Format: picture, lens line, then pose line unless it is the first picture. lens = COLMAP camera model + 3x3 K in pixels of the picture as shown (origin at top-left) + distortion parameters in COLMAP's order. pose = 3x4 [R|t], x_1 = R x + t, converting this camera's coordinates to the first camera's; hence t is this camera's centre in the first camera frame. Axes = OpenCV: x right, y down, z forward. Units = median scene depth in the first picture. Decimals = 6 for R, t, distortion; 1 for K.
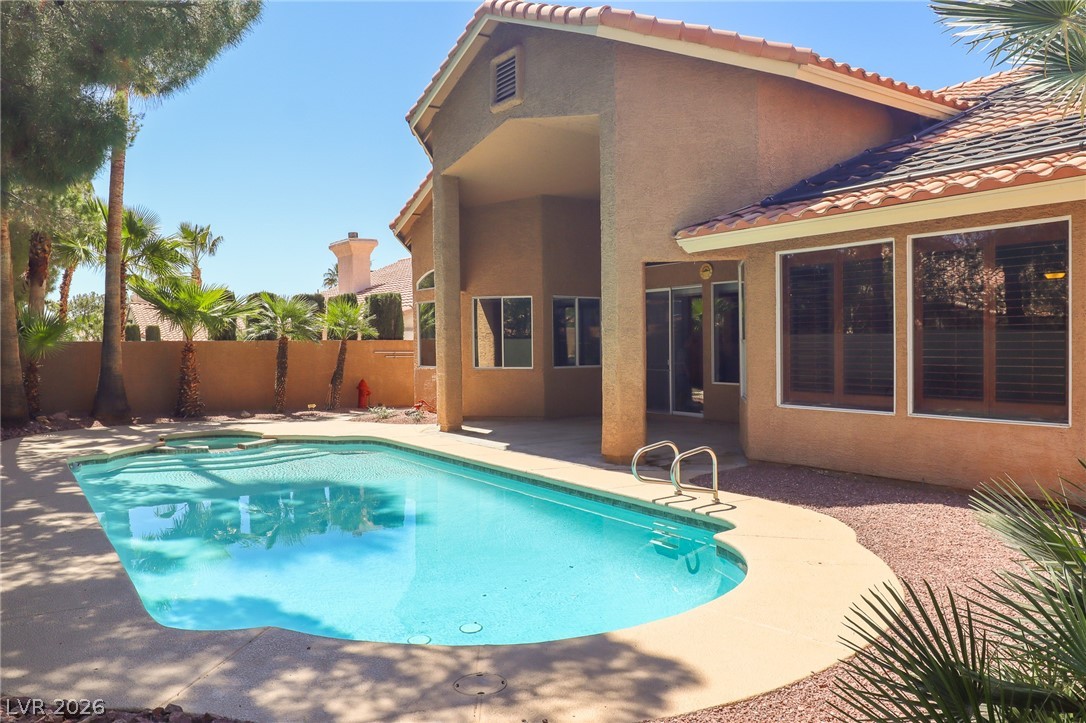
lens RADIAL K [[799.4, 0, 538.1], [0, 799.4, 357.3], [0, 0, 1]] dist [-0.029940, -0.001890]
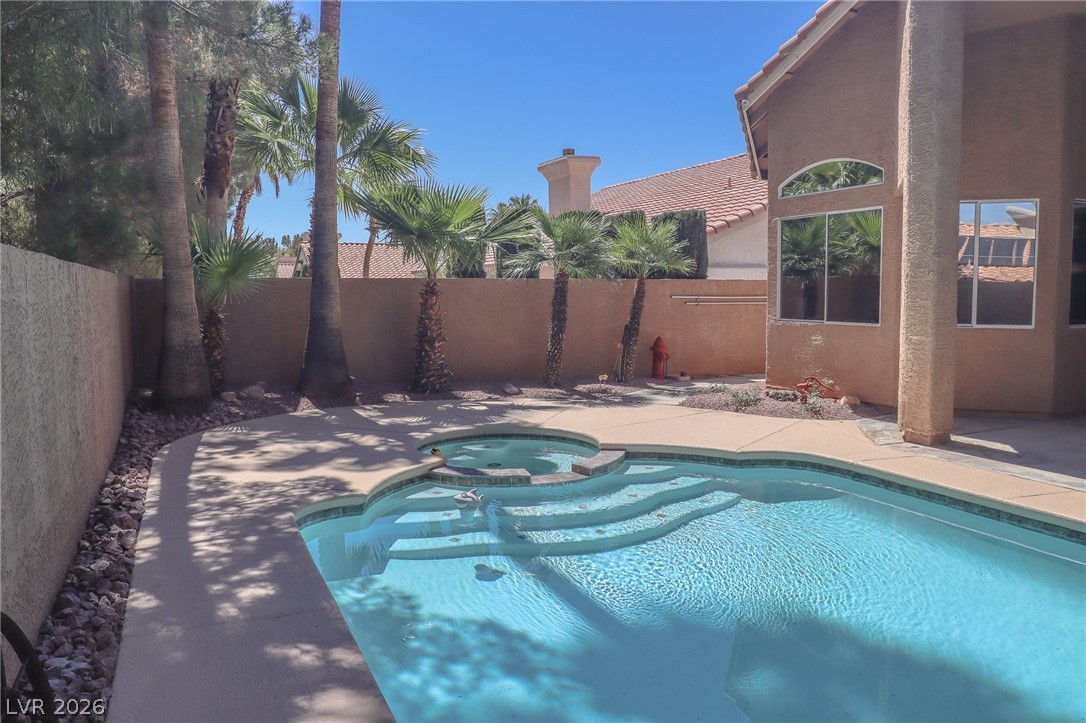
lens RADIAL K [[799.4, 0, 538.1], [0, 799.4, 357.3], [0, 0, 1]] dist [-0.029940, -0.001890]
pose [[0.985302, 0.019929, -0.169652, -0.285438], [-0.008410, 0.997626, 0.068345, -0.000802], [0.170611, -0.065914, 0.983131, 0.428947]]
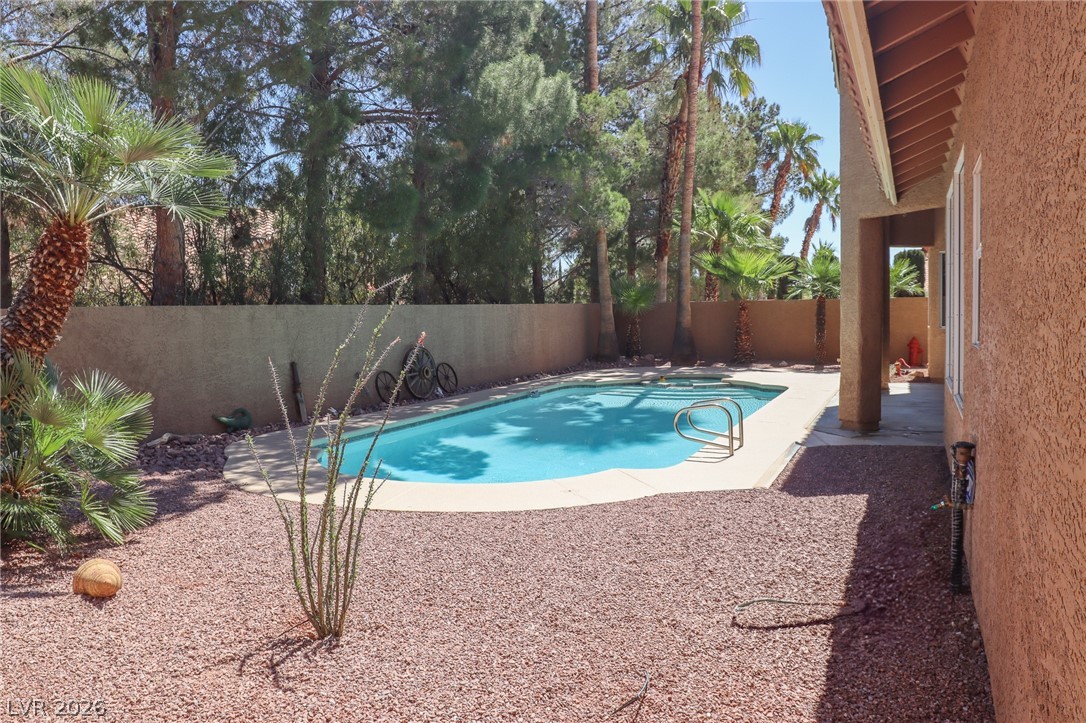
lens RADIAL K [[799.4, 0, 538.1], [0, 799.4, 357.3], [0, 0, 1]] dist [-0.029940, -0.001890]
pose [[0.513311, 0.050177, -0.856734, 0.536928], [0.001411, 0.998239, 0.059310, -0.008233], [0.858201, -0.031653, 0.512336, 0.128679]]
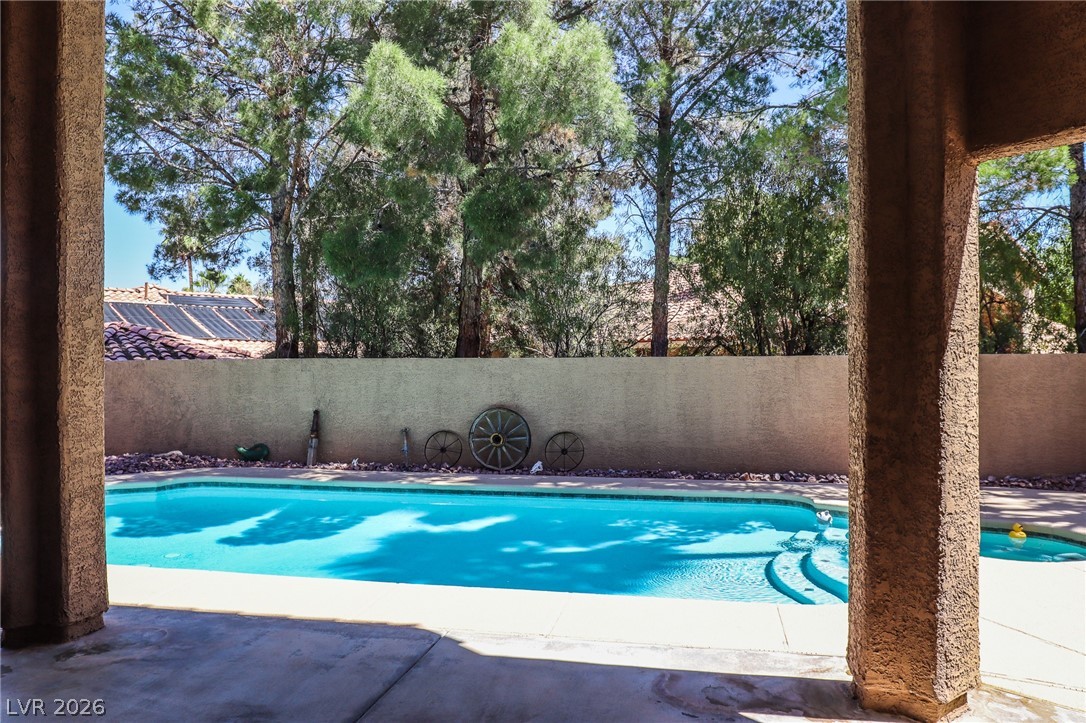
lens RADIAL K [[799.4, 0, 538.1], [0, 799.4, 357.3], [0, 0, 1]] dist [-0.029940, -0.001890]
pose [[-0.722456, 0.013069, -0.691293, 0.162231], [0.002019, 0.999857, 0.016792, -0.029223], [0.691414, 0.010736, -0.722379, 1.126819]]
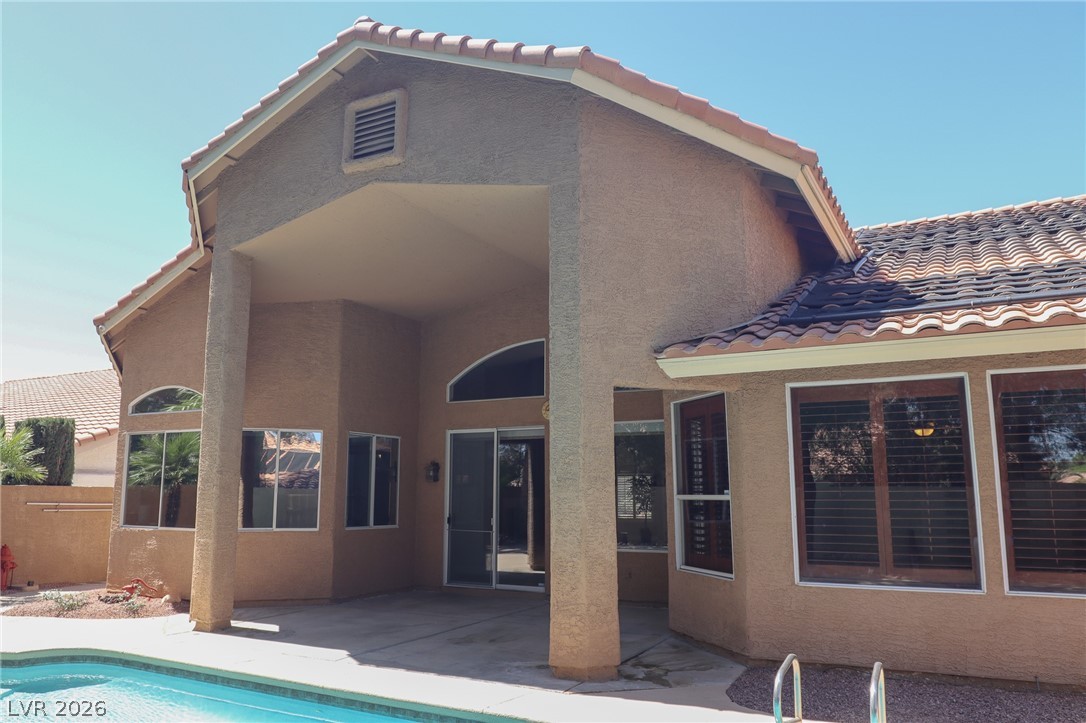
lens RADIAL K [[799.4, 0, 538.1], [0, 799.4, 357.3], [0, 0, 1]] dist [-0.029940, -0.001890]
pose [[0.889083, 0.089838, 0.448844, -0.185590], [-0.003741, 0.981945, -0.189130, -0.004753], [-0.457731, 0.166473, 0.873367, 0.278367]]
